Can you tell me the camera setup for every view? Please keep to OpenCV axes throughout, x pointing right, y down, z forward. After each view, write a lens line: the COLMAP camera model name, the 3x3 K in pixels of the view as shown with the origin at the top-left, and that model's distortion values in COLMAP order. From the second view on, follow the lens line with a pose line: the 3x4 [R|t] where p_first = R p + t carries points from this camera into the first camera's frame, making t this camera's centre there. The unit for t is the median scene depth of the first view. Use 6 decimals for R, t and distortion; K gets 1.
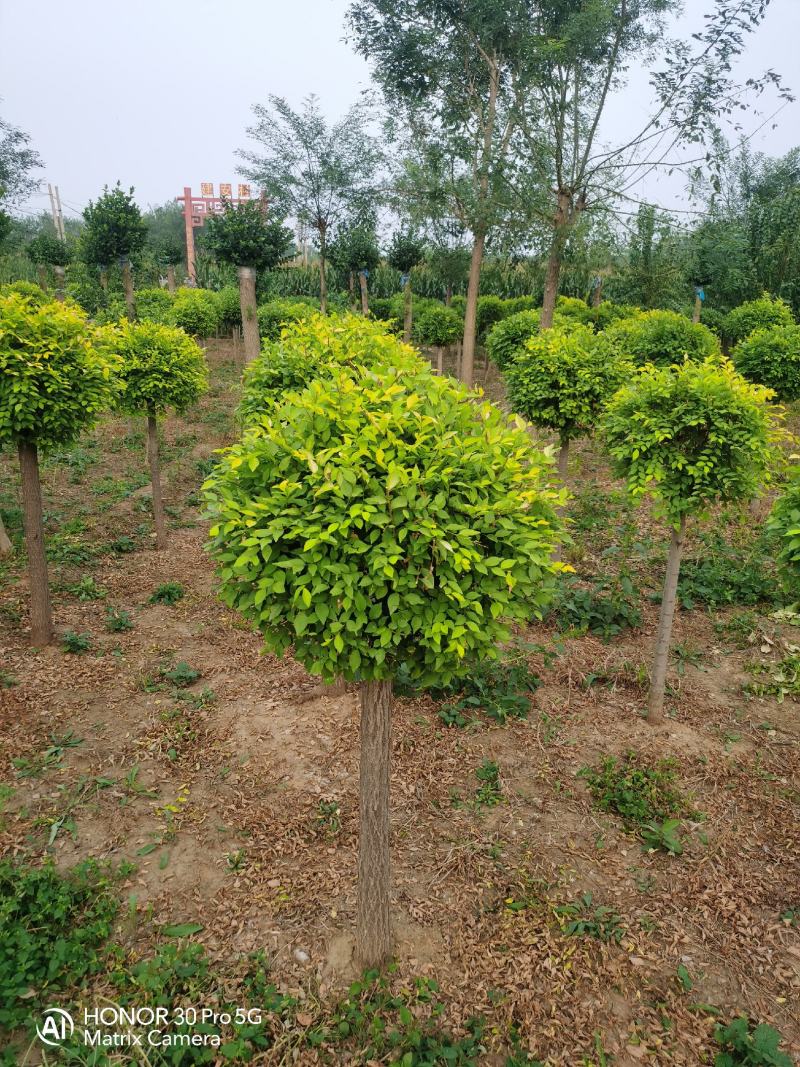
lens RADIAL K [[809.5, 0, 393.3], [0, 809.5, 526.0], [0, 0, 1]] dist [0.032059, -0.021196]
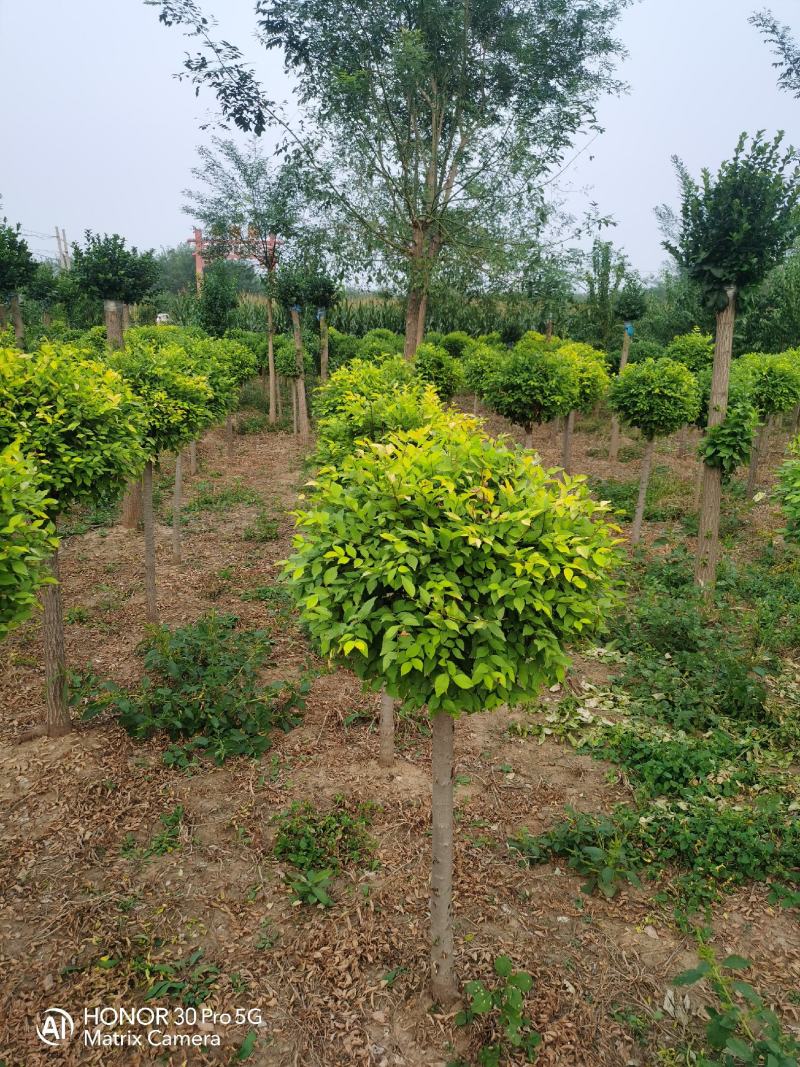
lens RADIAL K [[809.5, 0, 394.7], [0, 809.5, 528.9], [0, 0, 1]] dist [0.032059, -0.021196]
pose [[0.999803, 0.002485, -0.019667, 0.307125], [-0.003293, 0.999149, -0.041116, 0.003354], [0.019548, 0.041173, 0.998961, 0.031041]]
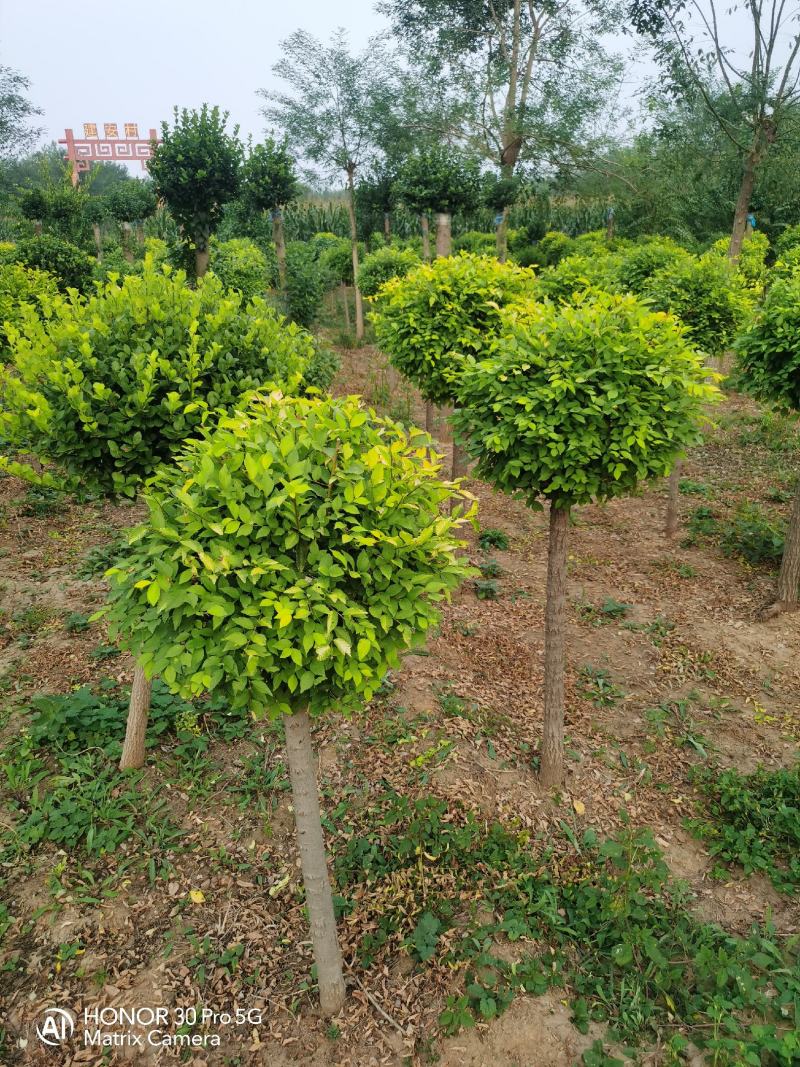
lens RADIAL K [[809.5, 0, 393.4], [0, 809.5, 526.1], [0, 0, 1]] dist [0.032059, -0.021196]
pose [[0.989393, -0.088871, 0.114905, -0.641153], [0.080836, 0.994066, 0.072796, -0.024224], [-0.120693, -0.062736, 0.990706, -0.012955]]
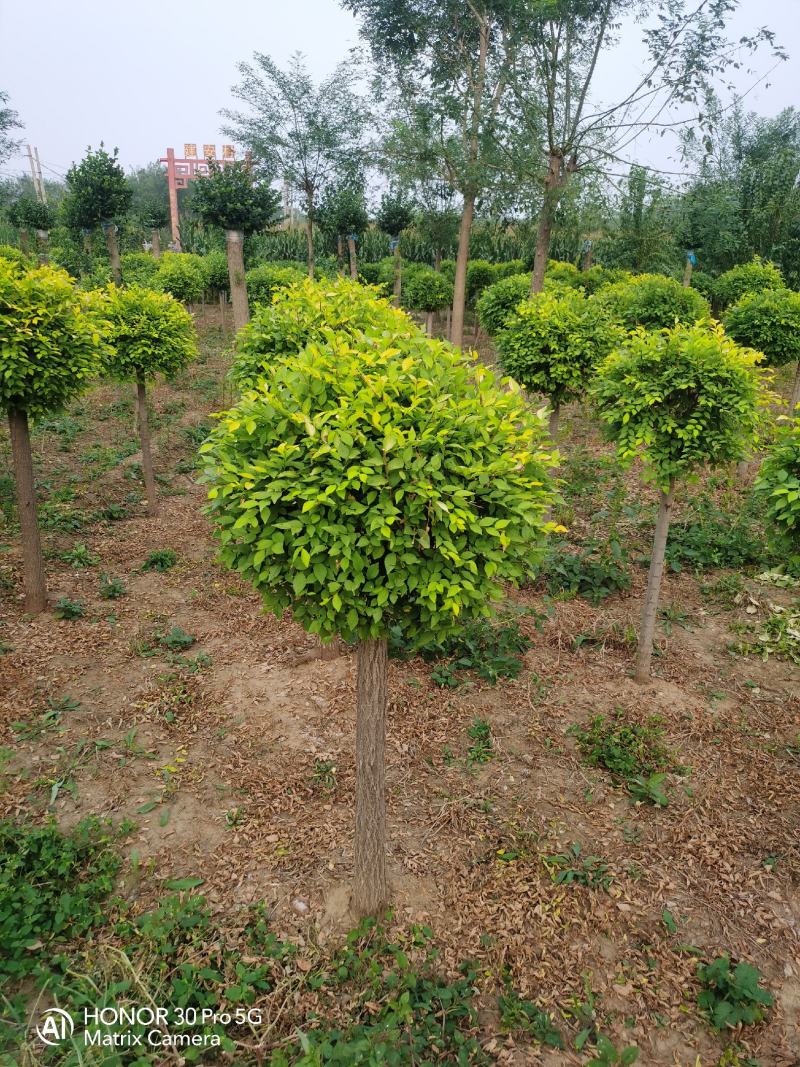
lens RADIAL K [[809.5, 0, 390.9], [0, 809.5, 527.4], [0, 0, 1]] dist [0.032059, -0.021196]
pose [[0.999930, -0.005334, 0.010561, -0.003955], [0.004894, 0.999136, 0.041267, 0.003388], [-0.010772, -0.041212, 0.999092, -0.008876]]
